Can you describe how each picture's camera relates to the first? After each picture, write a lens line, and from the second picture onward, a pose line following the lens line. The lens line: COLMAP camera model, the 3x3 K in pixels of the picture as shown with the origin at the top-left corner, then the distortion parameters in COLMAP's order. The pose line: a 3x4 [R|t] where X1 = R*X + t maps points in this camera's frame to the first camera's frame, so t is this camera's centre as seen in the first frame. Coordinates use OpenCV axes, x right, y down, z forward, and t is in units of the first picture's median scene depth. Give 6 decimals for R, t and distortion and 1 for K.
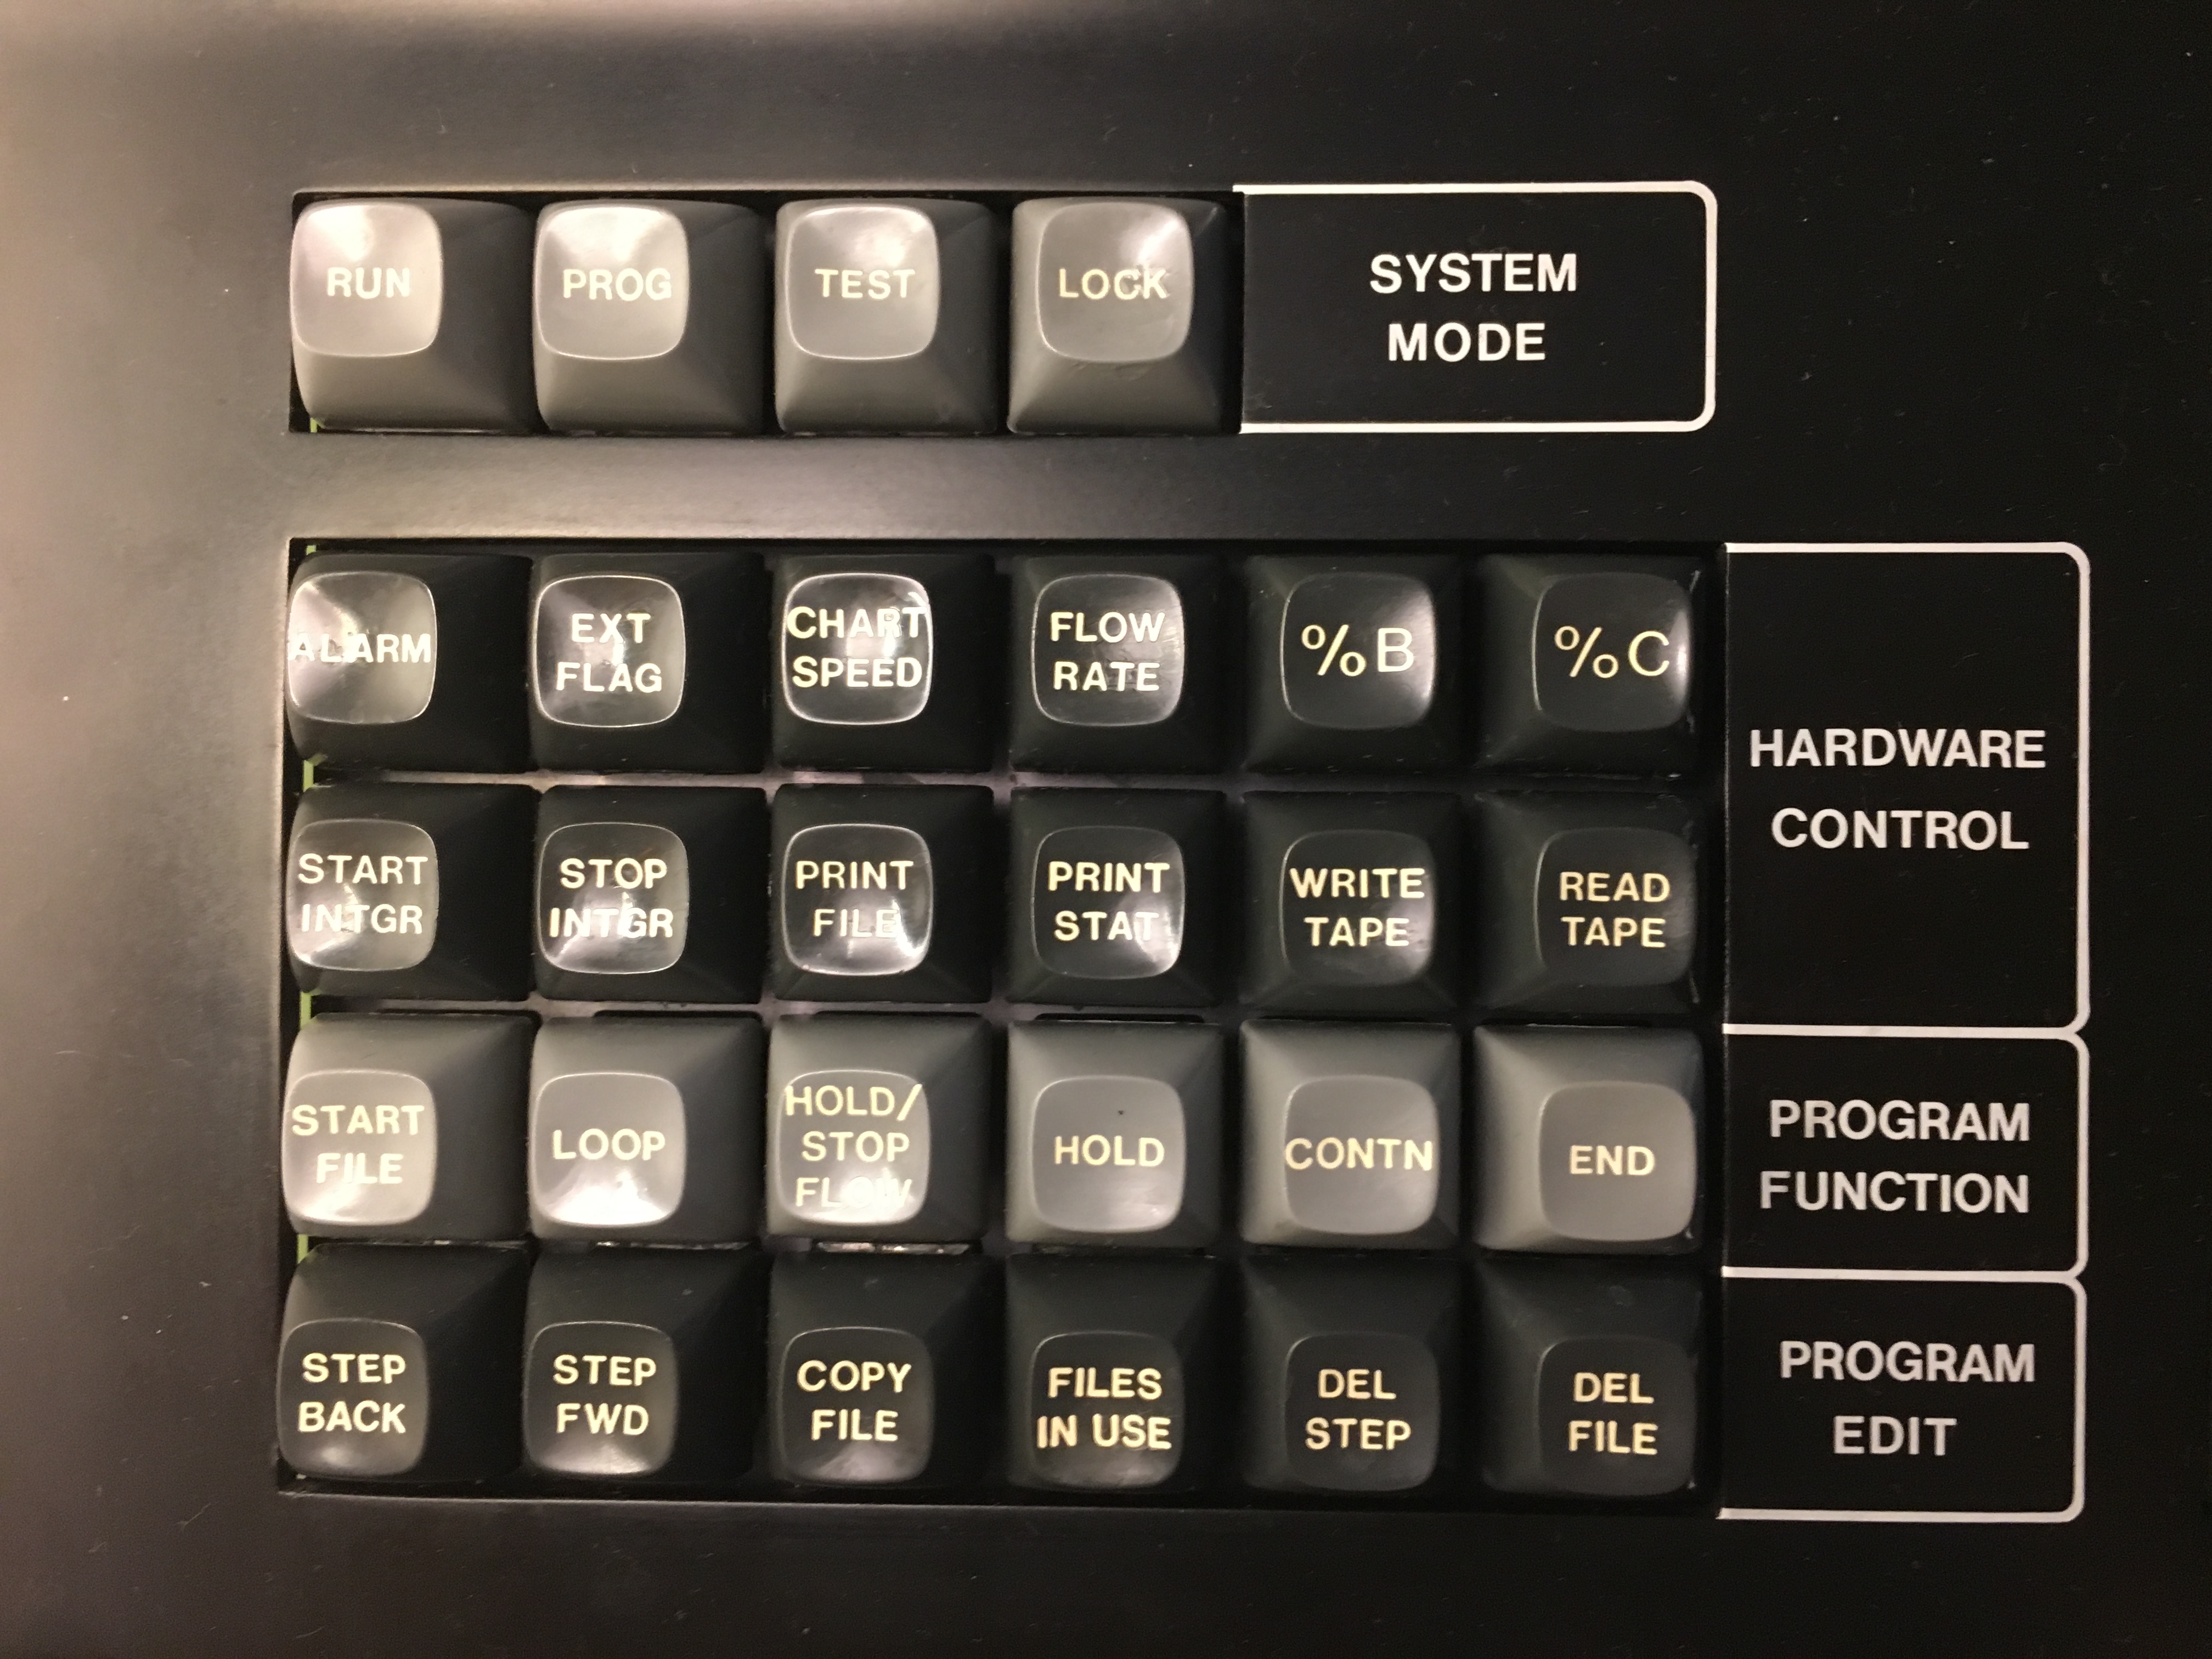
lens RADIAL K [[1874.3, 0, 1090.0], [0, 1874.3, 825.9], [0, 0, 1]] dist [0.035265, -0.046641]
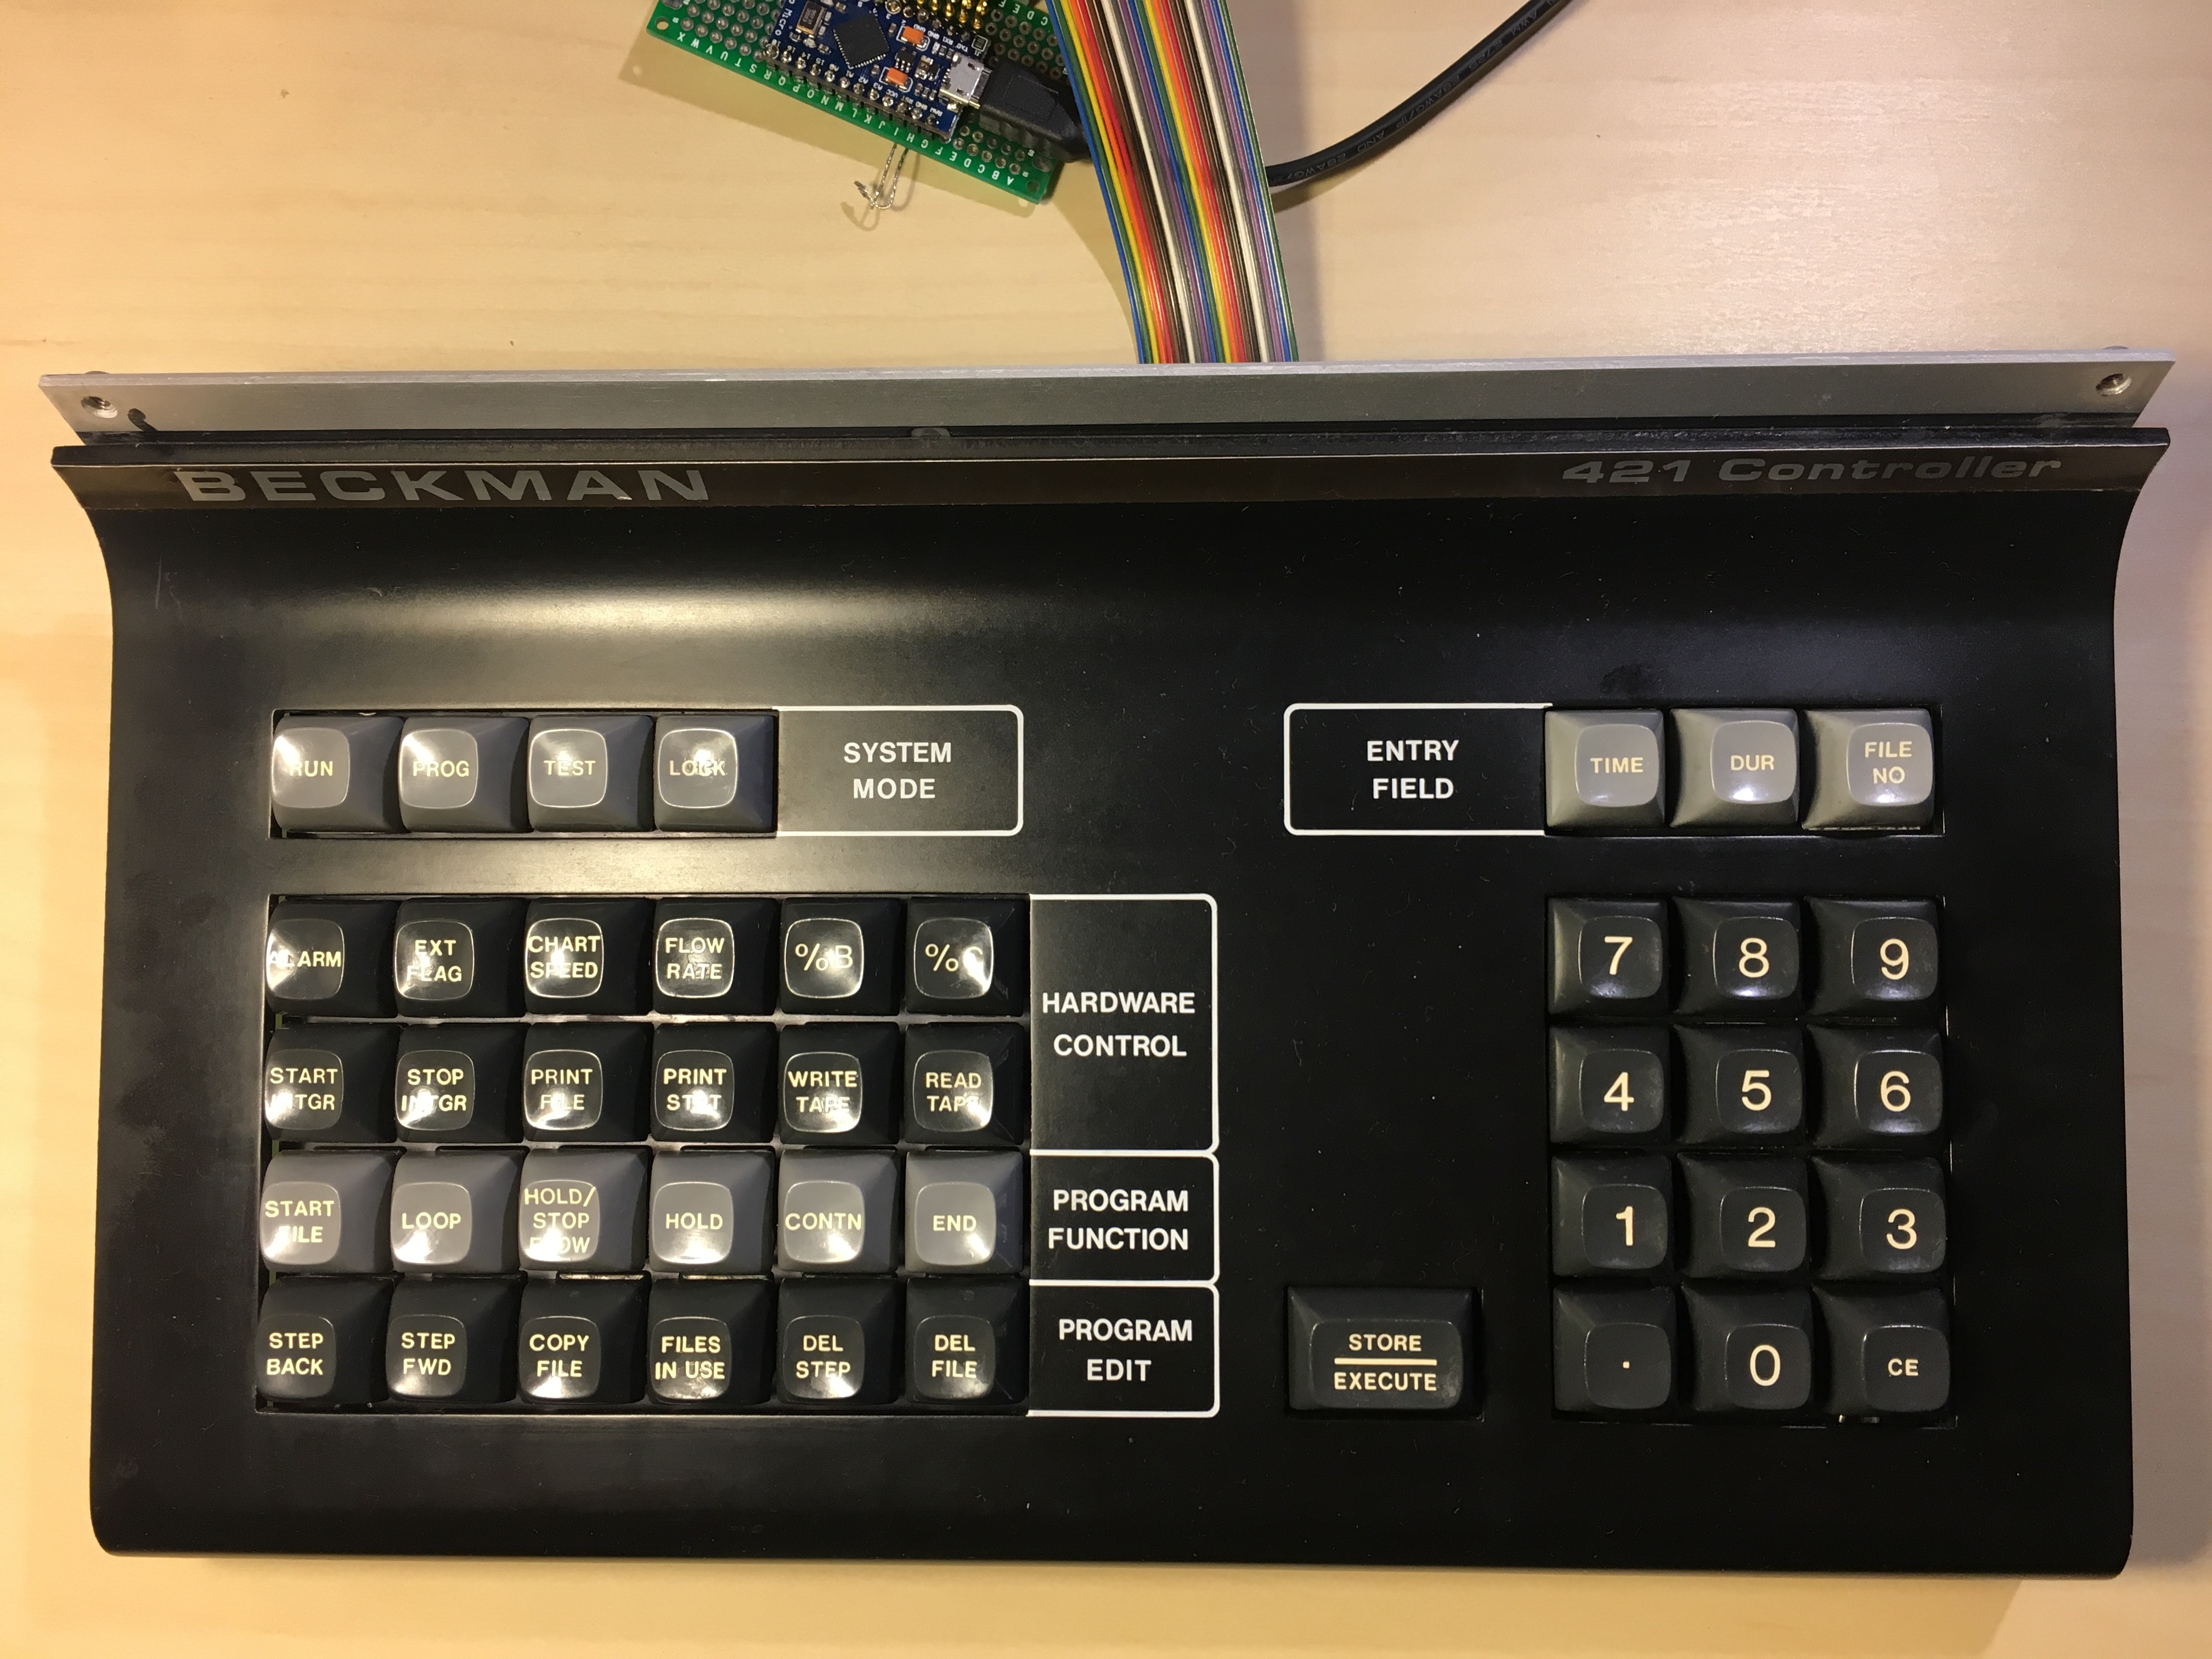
lens RADIAL K [[1874.3, 0, 1117.3], [0, 1874.3, 832.0], [0, 0, 1]] dist [0.035265, -0.046641]
pose [[0.999963, -0.008468, -0.001241, 0.438818], [0.008402, 0.998909, -0.045927, -0.128498], [0.001629, 0.045915, 0.998944, -0.910351]]
